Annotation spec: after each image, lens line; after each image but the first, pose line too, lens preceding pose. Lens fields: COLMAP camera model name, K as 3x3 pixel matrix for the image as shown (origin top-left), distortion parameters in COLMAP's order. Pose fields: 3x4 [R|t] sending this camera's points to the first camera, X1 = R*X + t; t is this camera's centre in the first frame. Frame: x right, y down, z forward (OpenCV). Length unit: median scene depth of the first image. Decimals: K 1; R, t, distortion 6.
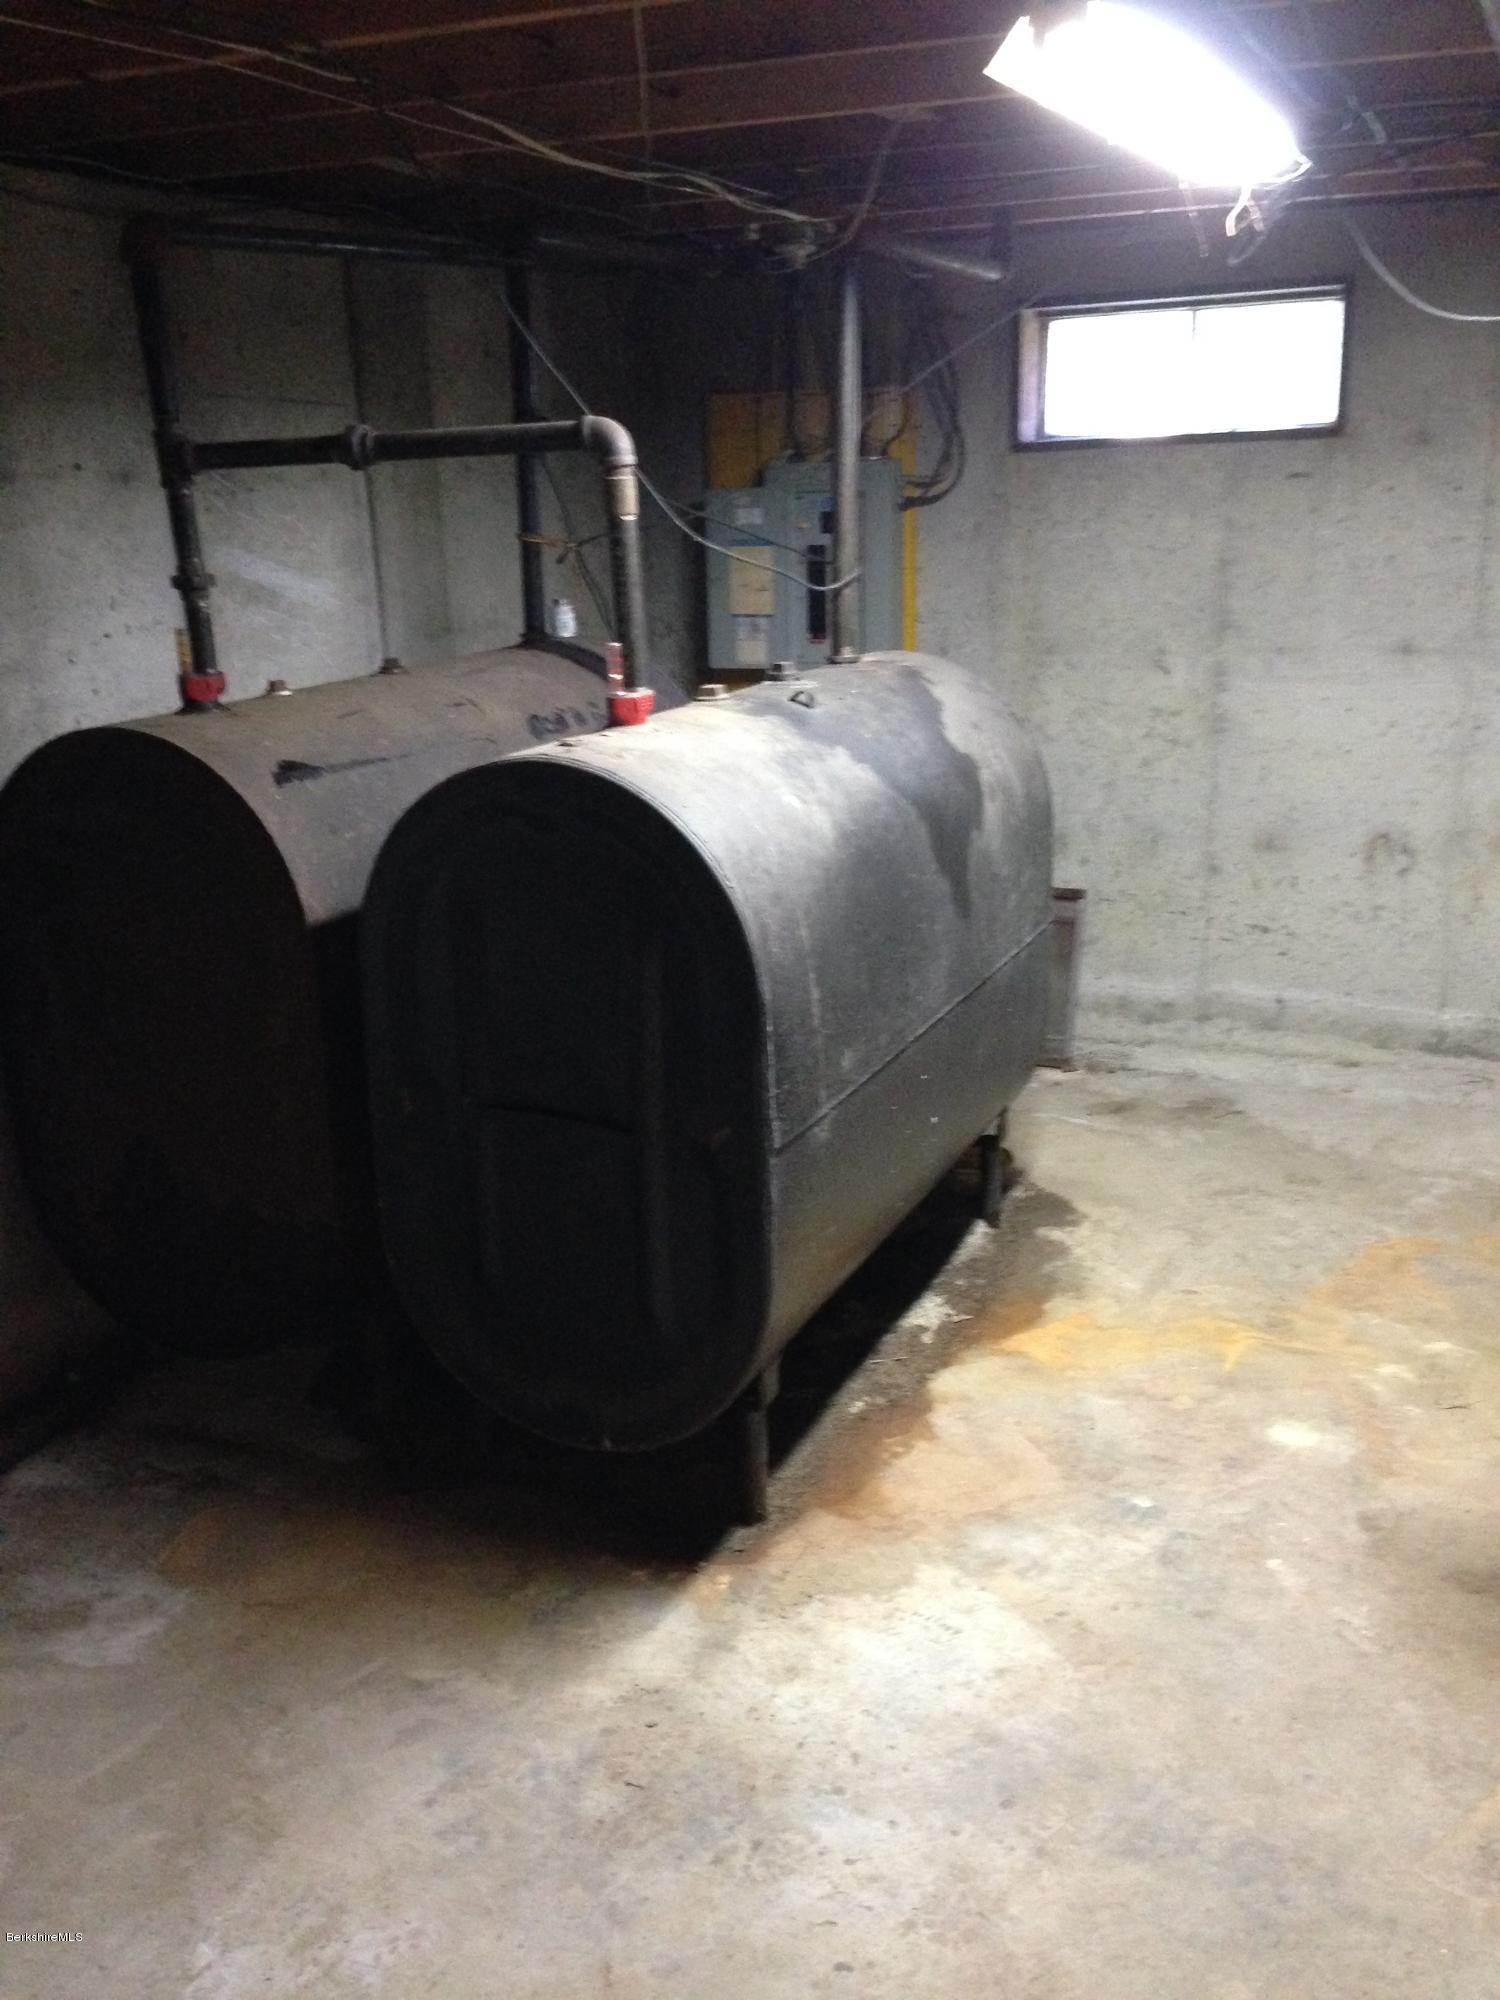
lens RADIAL K [[1815.3, 0, 747.5], [0, 1815.3, 984.4], [0, 0, 1]] dist [0.123482, -0.243130]
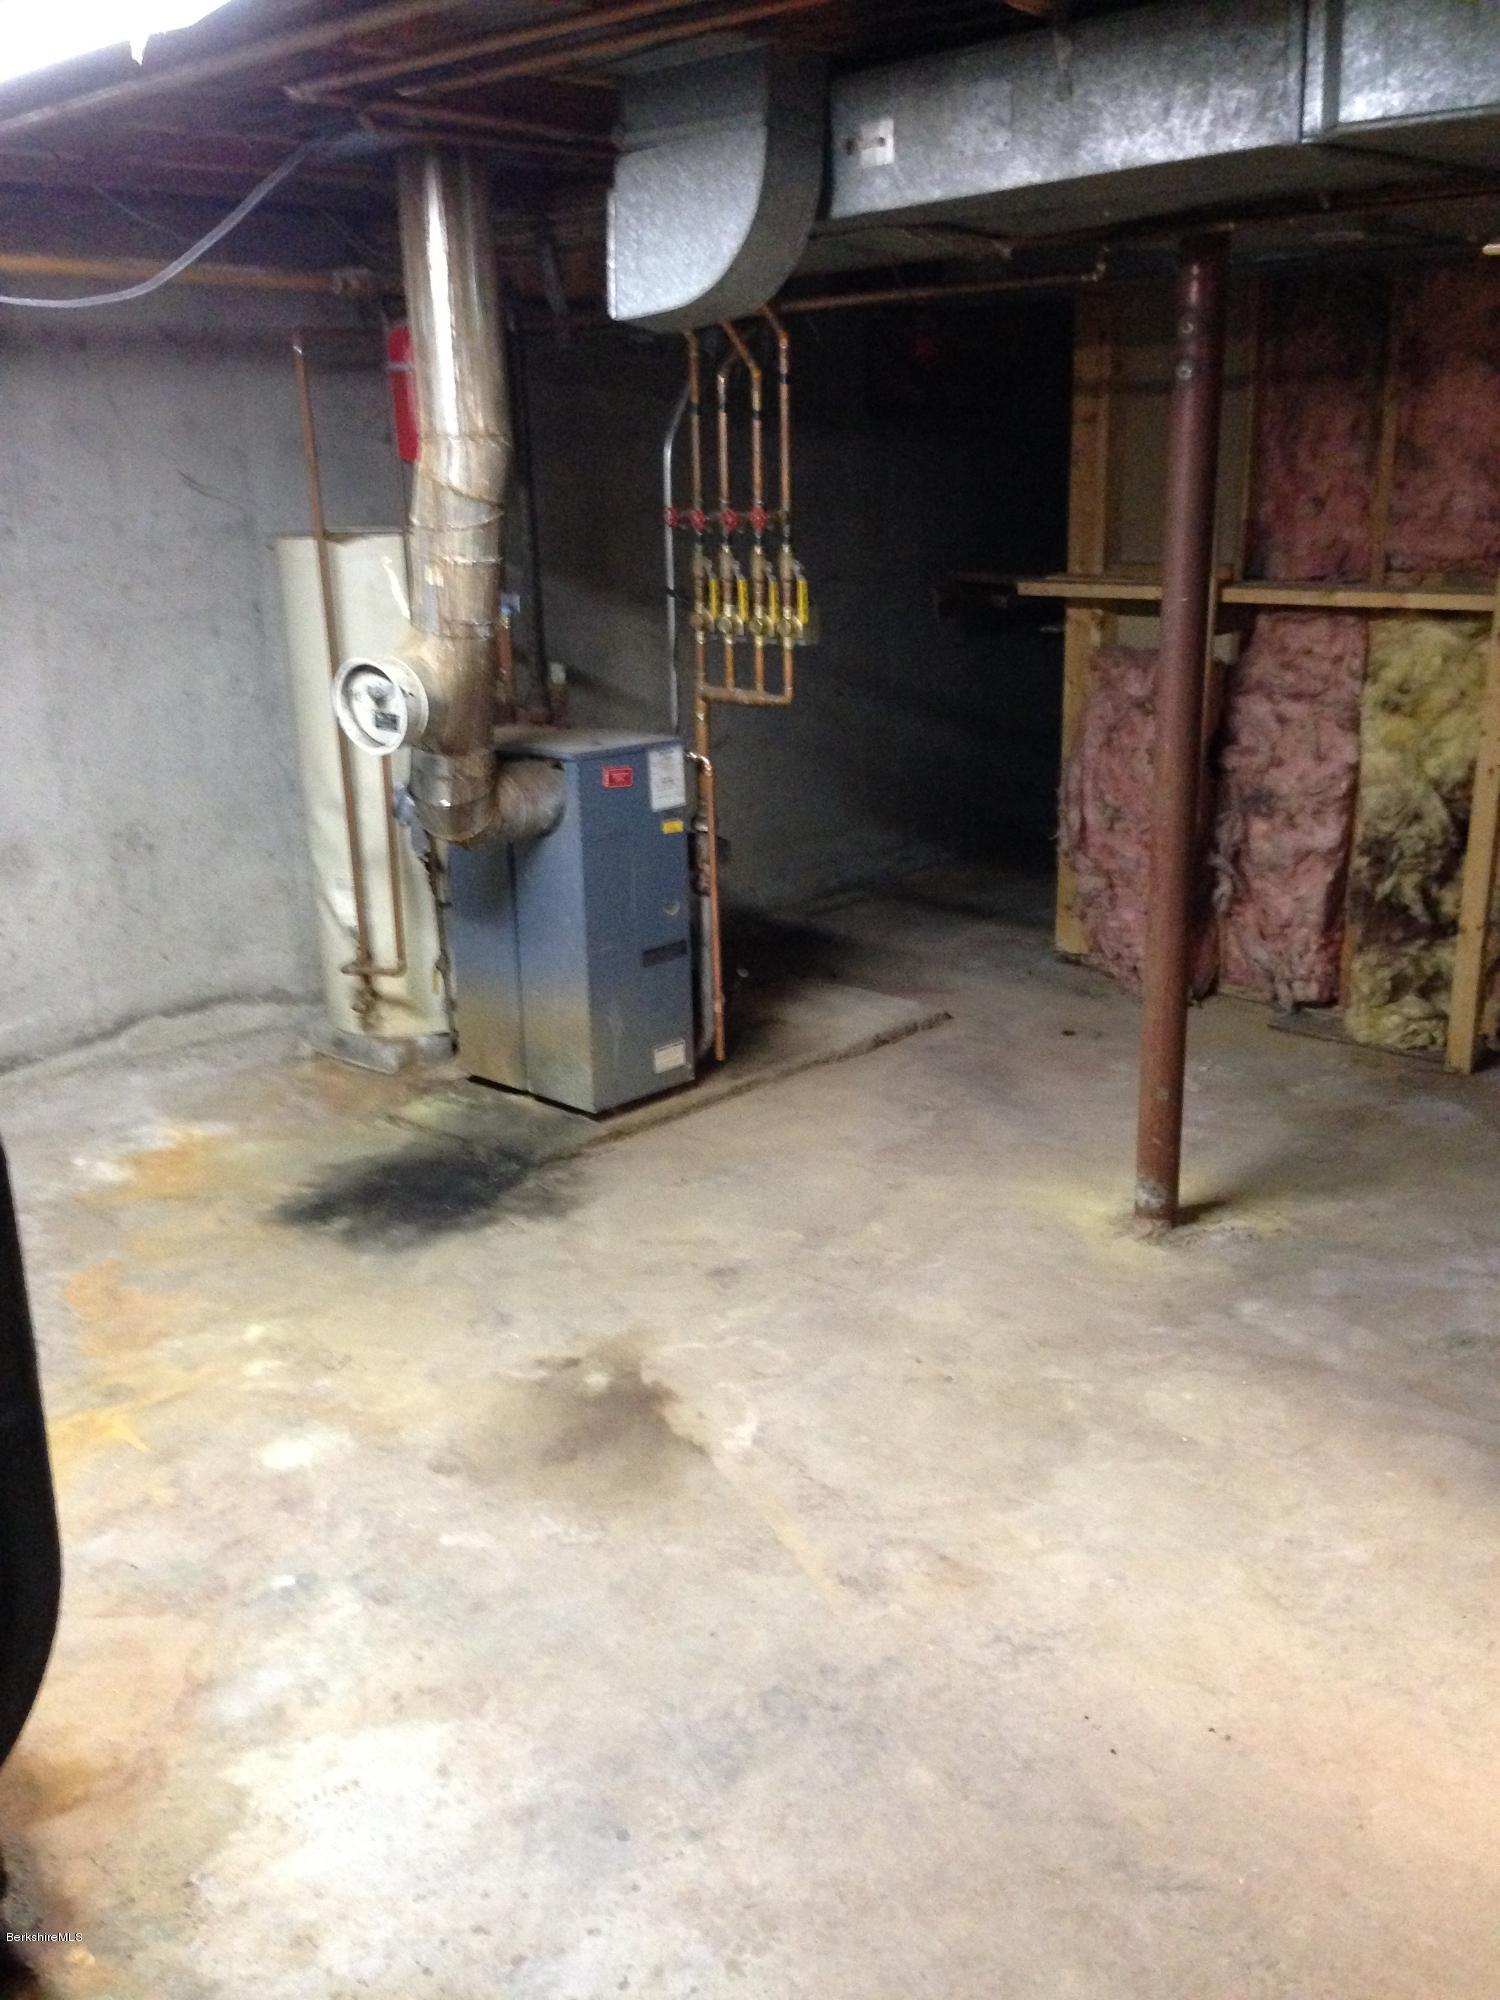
lens RADIAL K [[1815.3, 0, 747.5], [0, 1815.3, 984.4], [0, 0, 1]] dist [0.123482, -0.243130]
pose [[0.349124, -0.249503, 0.903250, -0.498956], [0.268128, 0.950199, 0.158835, -0.091111], [-0.897897, 0.186733, 0.398636, 0.407635]]
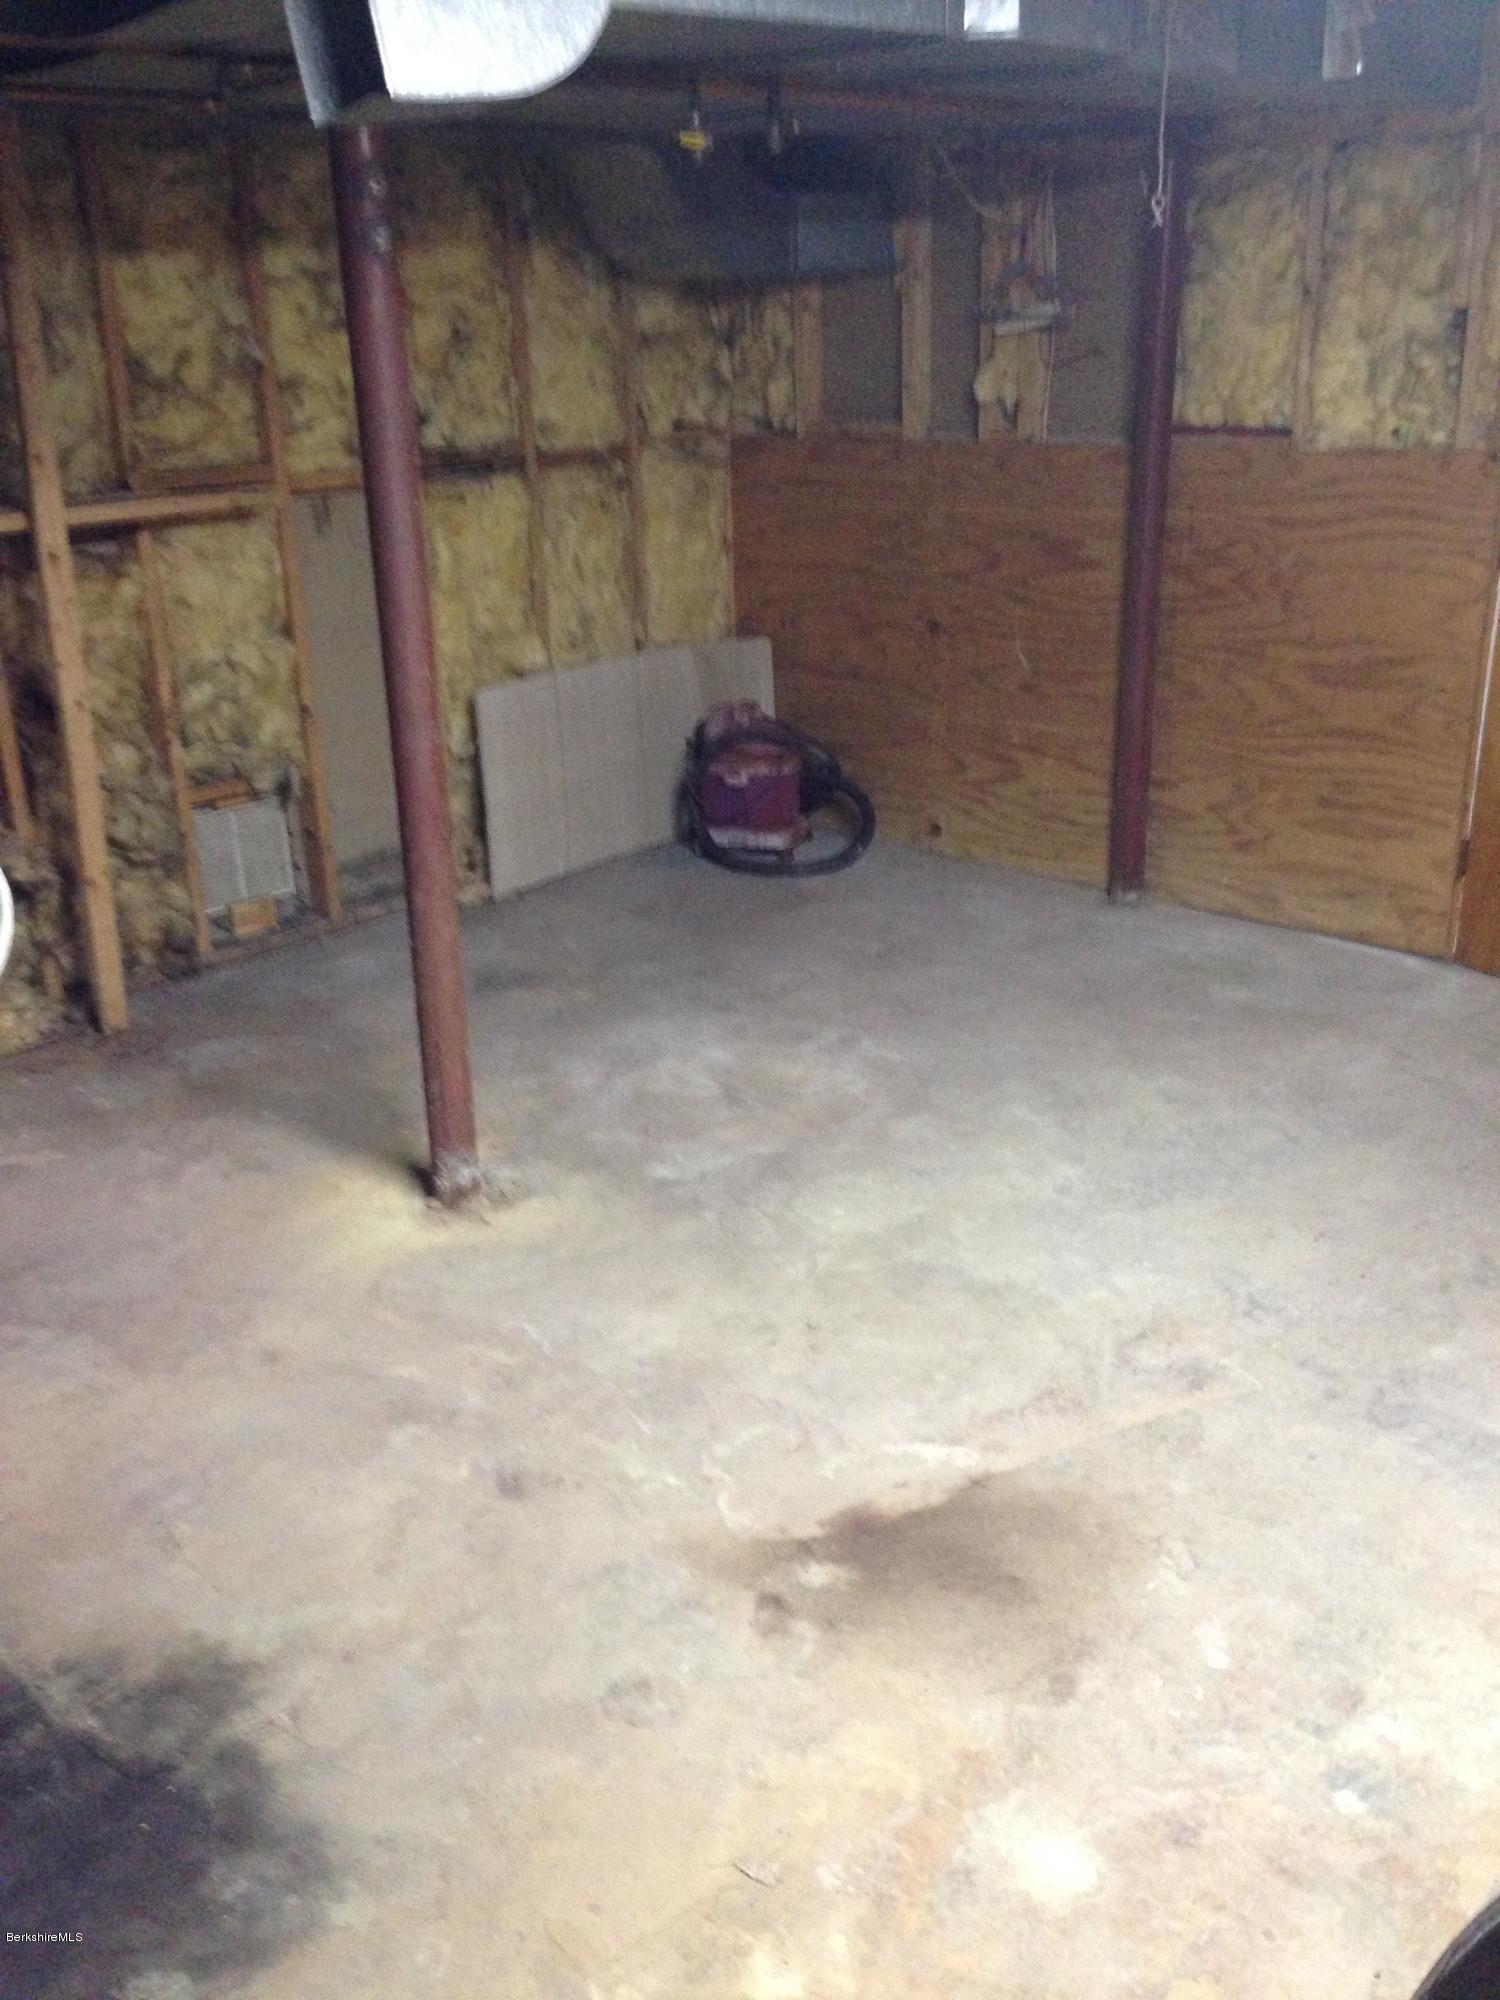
lens RADIAL K [[1815.3, 0, 747.5], [0, 1815.3, 984.4], [0, 0, 1]] dist [0.123482, -0.243130]
pose [[-0.944929, -0.068591, 0.320006, 0.249344], [0.133241, 0.812460, 0.567587, -0.432809], [-0.298923, 0.578968, -0.758578, 1.549841]]
